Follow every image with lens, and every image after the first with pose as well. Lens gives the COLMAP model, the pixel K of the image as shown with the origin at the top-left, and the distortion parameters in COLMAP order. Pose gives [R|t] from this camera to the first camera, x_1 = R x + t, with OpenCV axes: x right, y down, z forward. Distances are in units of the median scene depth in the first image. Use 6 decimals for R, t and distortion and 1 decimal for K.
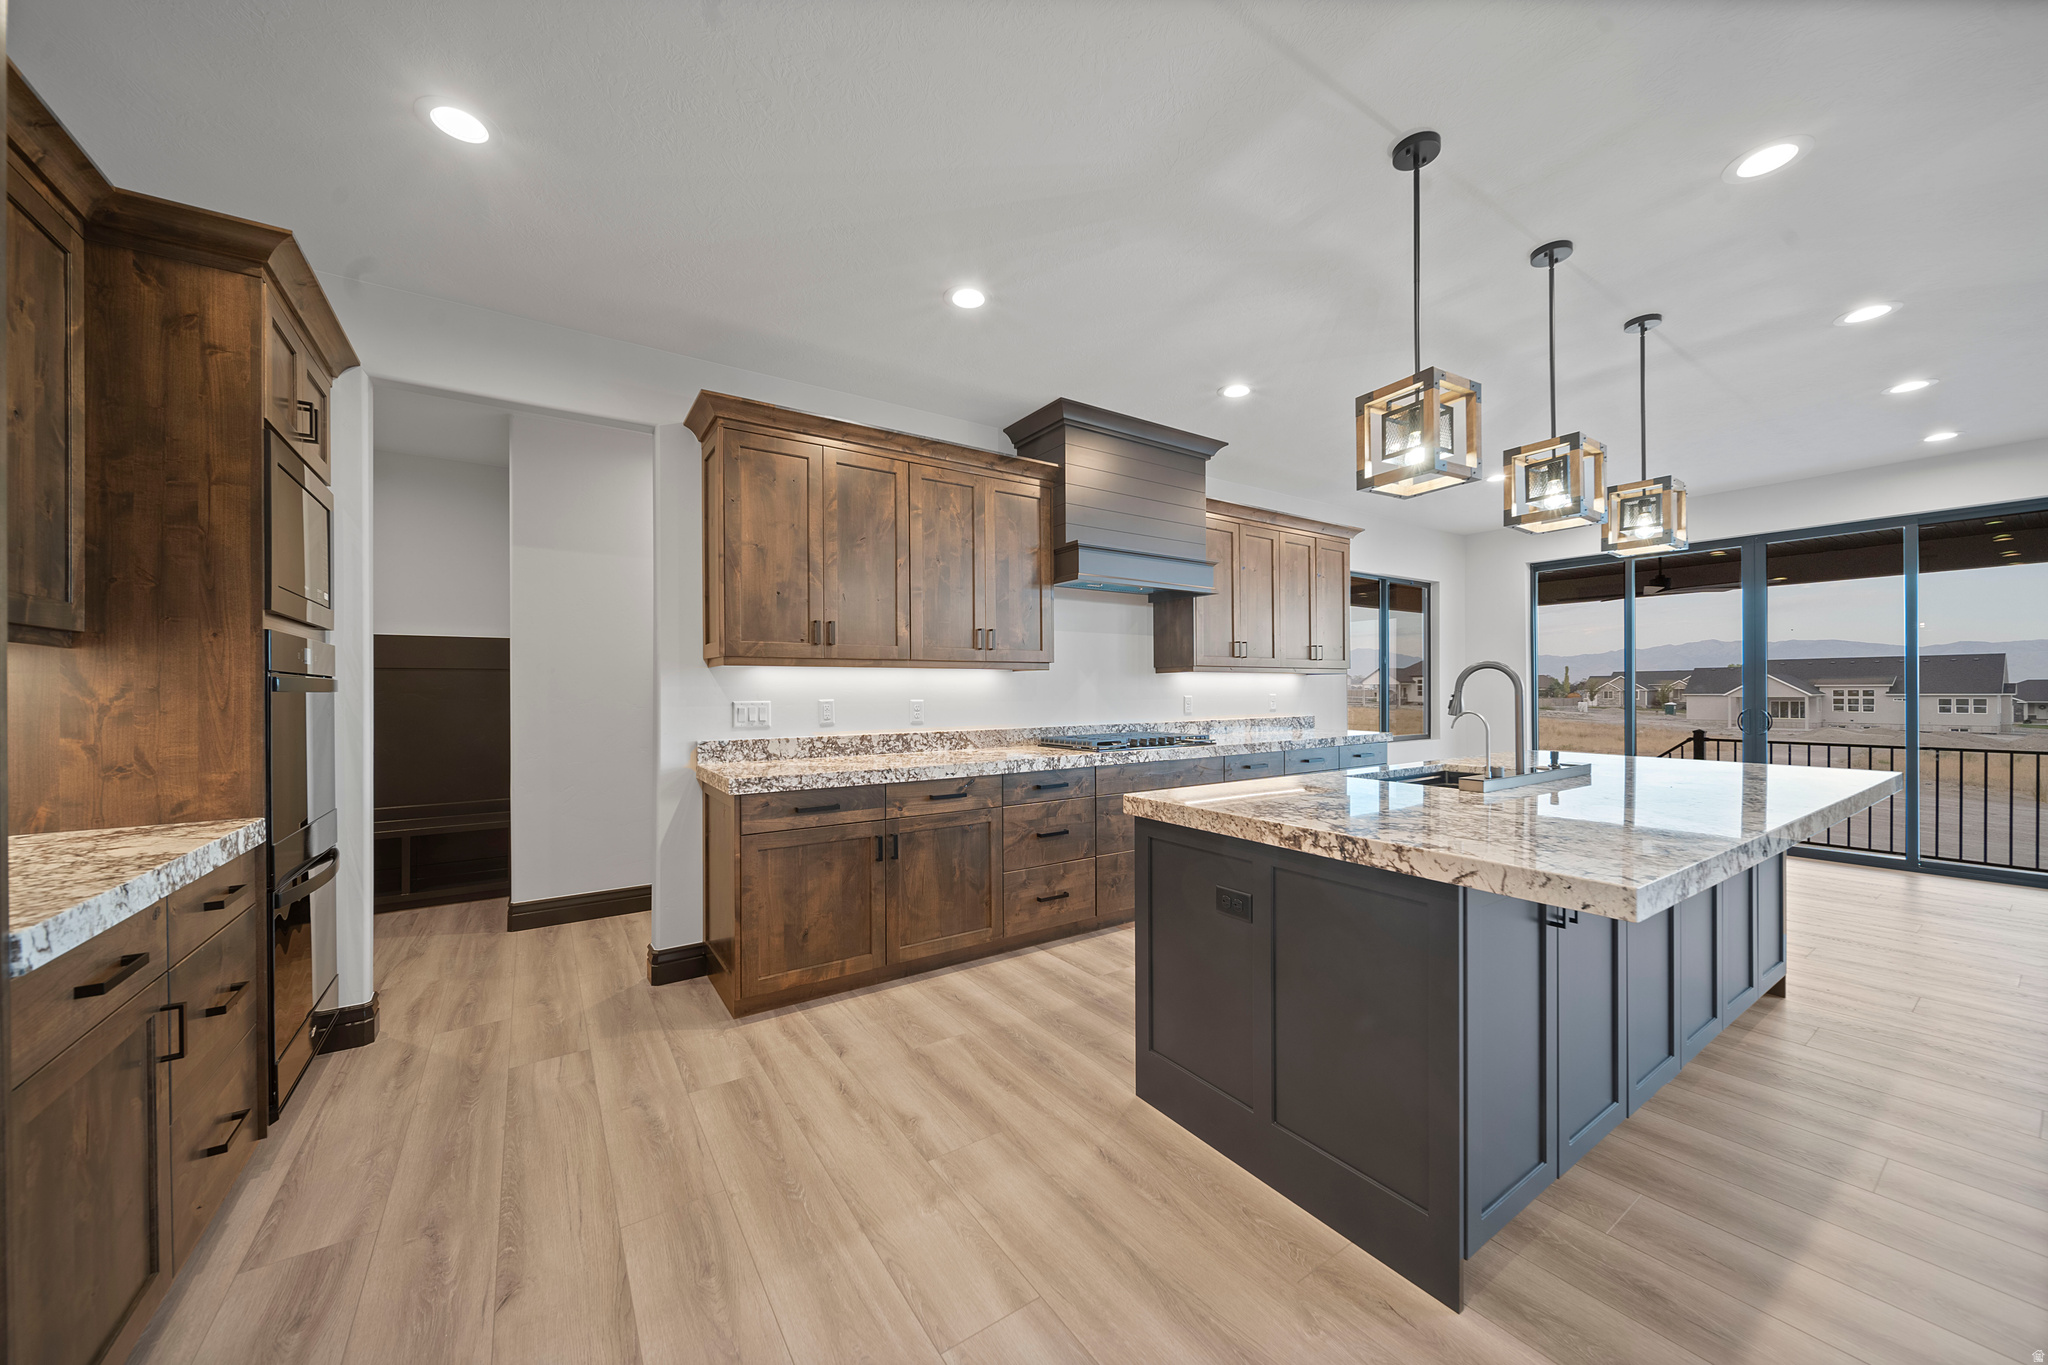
lens RADIAL K [[736.0, 0, 1024.0], [0, 736.0, 682.5], [0, 0, 1]] dist [0.001533, 0.000133]
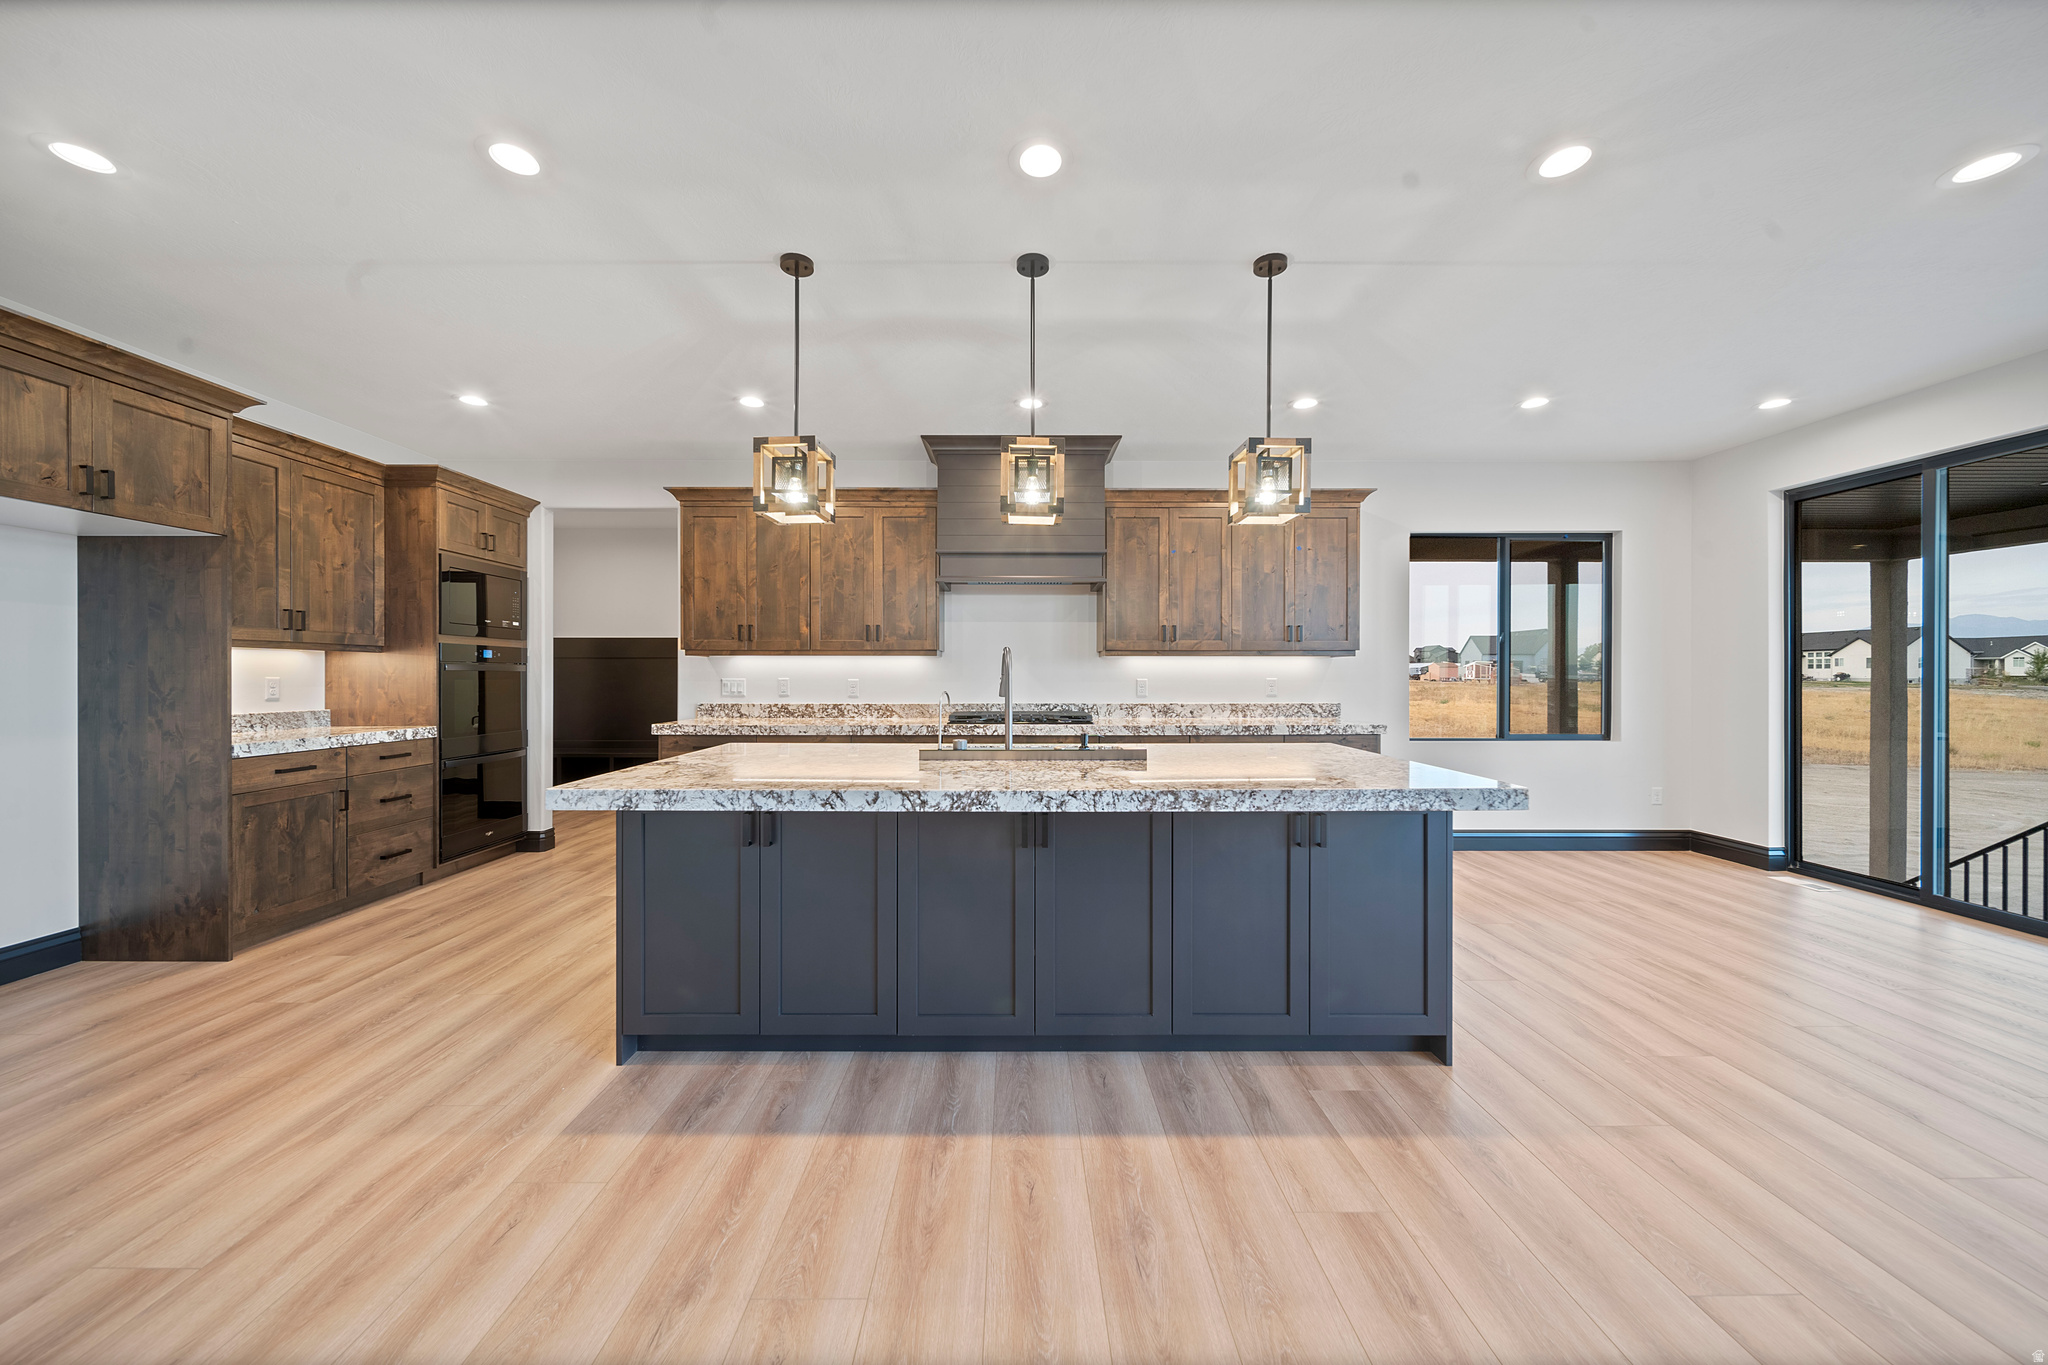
lens RADIAL K [[719.2, 0, 1019.8], [0, 719.2, 679.1], [0, 0, 1]] dist [-0.005428, -0.000176]
pose [[0.830435, 0.007994, -0.557058, 0.996097], [0.001267, 0.999867, 0.016237, 0.002939], [0.557113, -0.014190, 0.830315, 0.101899]]
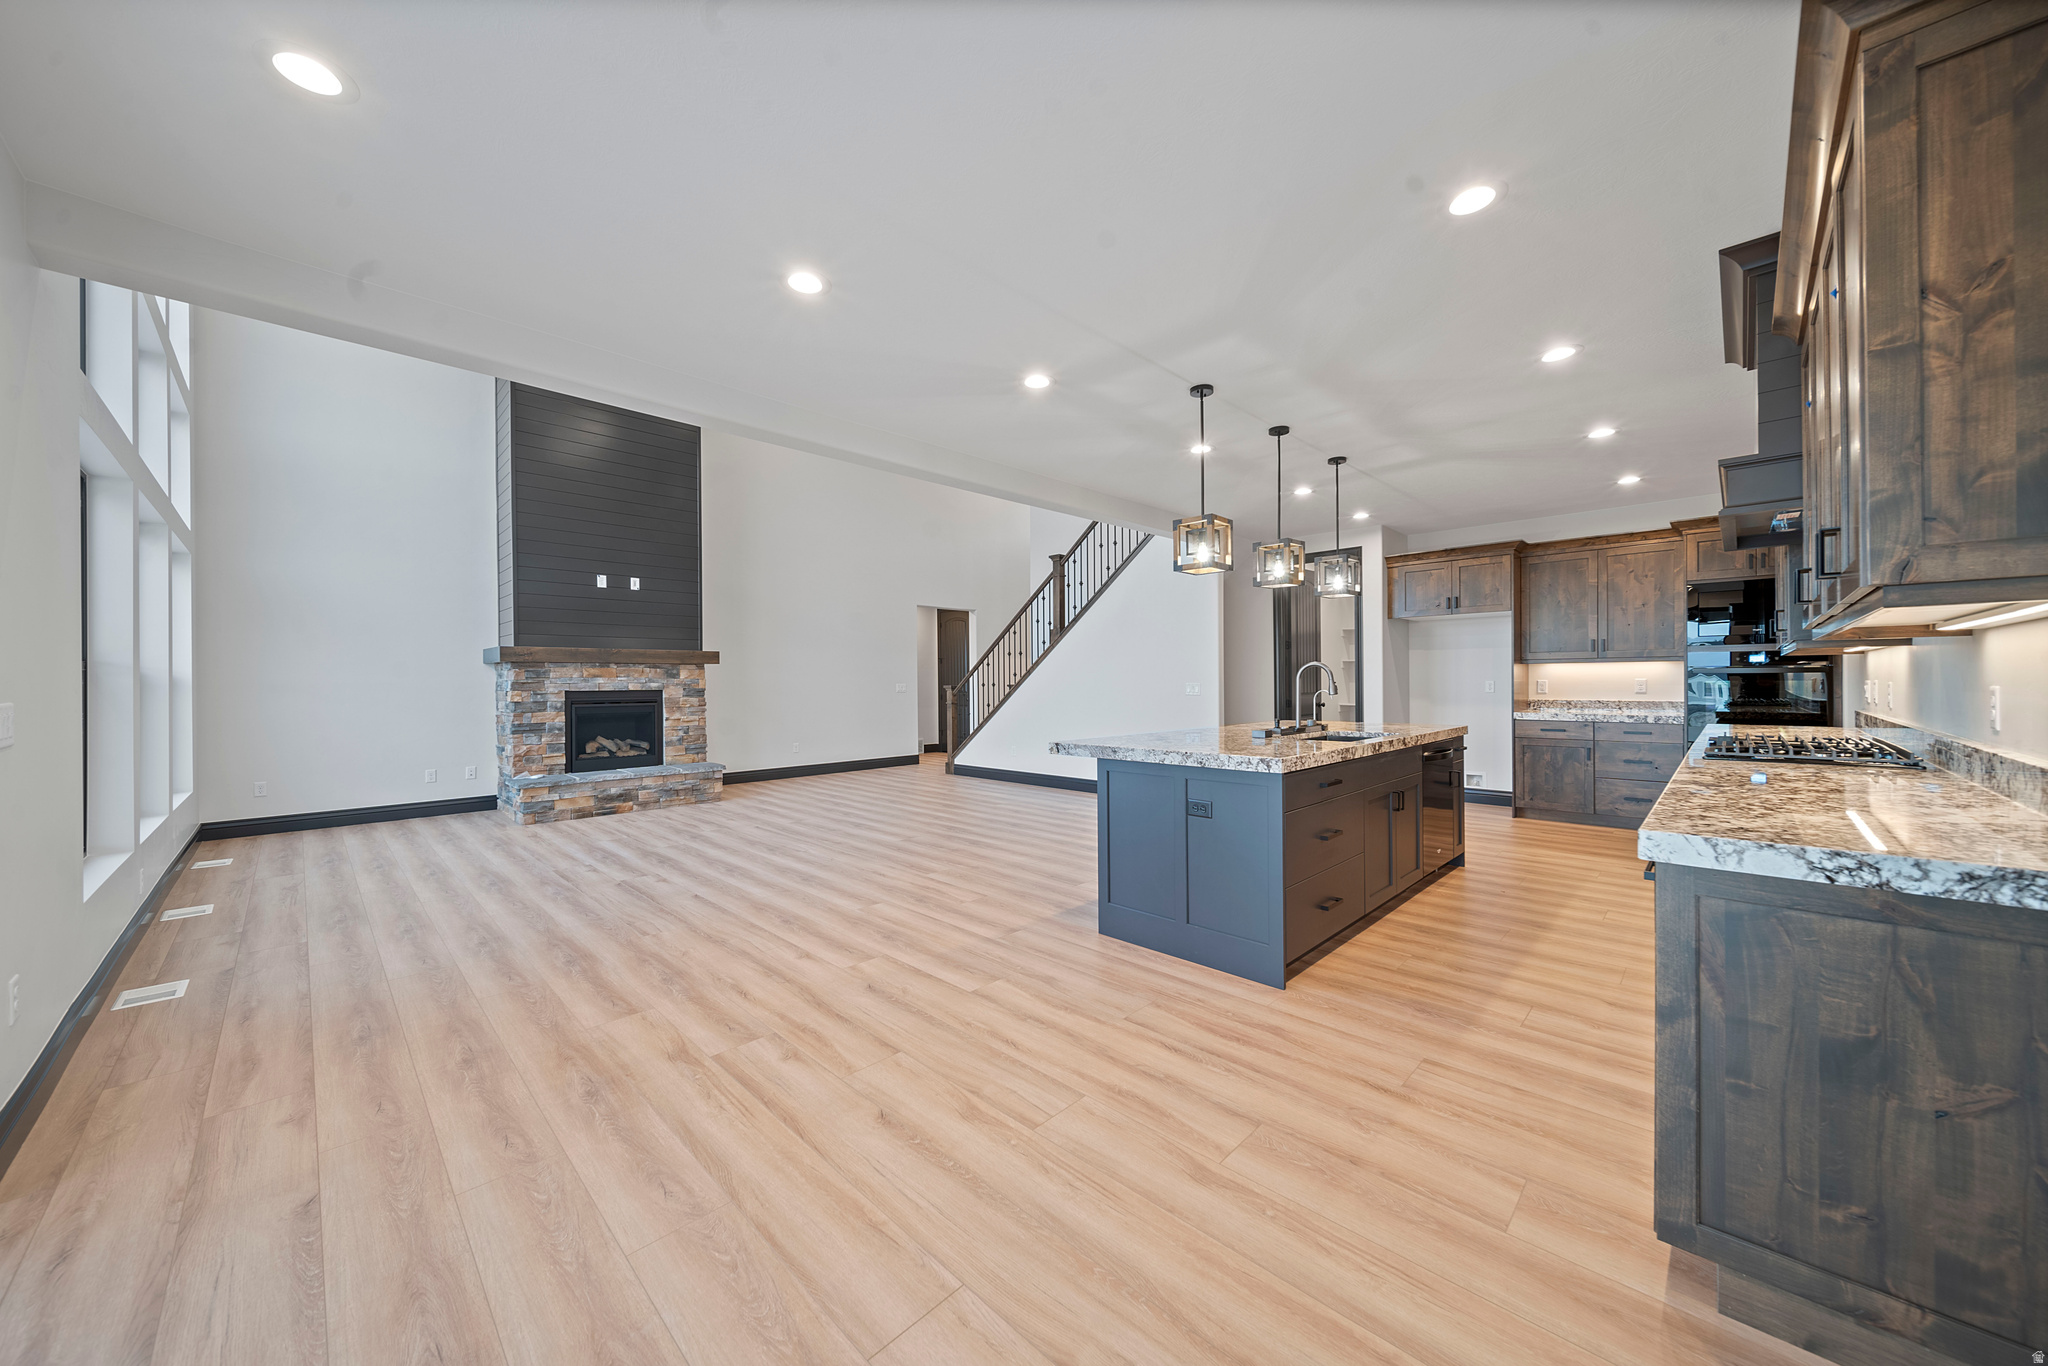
lens RADIAL K [[724.3, 0, 1021.1], [0, 724.3, 676.0], [0, 0, 1]] dist [-0.000503, -0.000053]
pose [[-0.981814, 0.007894, -0.189680, 1.287008], [0.011173, 0.999806, -0.016223, 0.023046], [0.189516, -0.018048, -0.981712, 2.007490]]
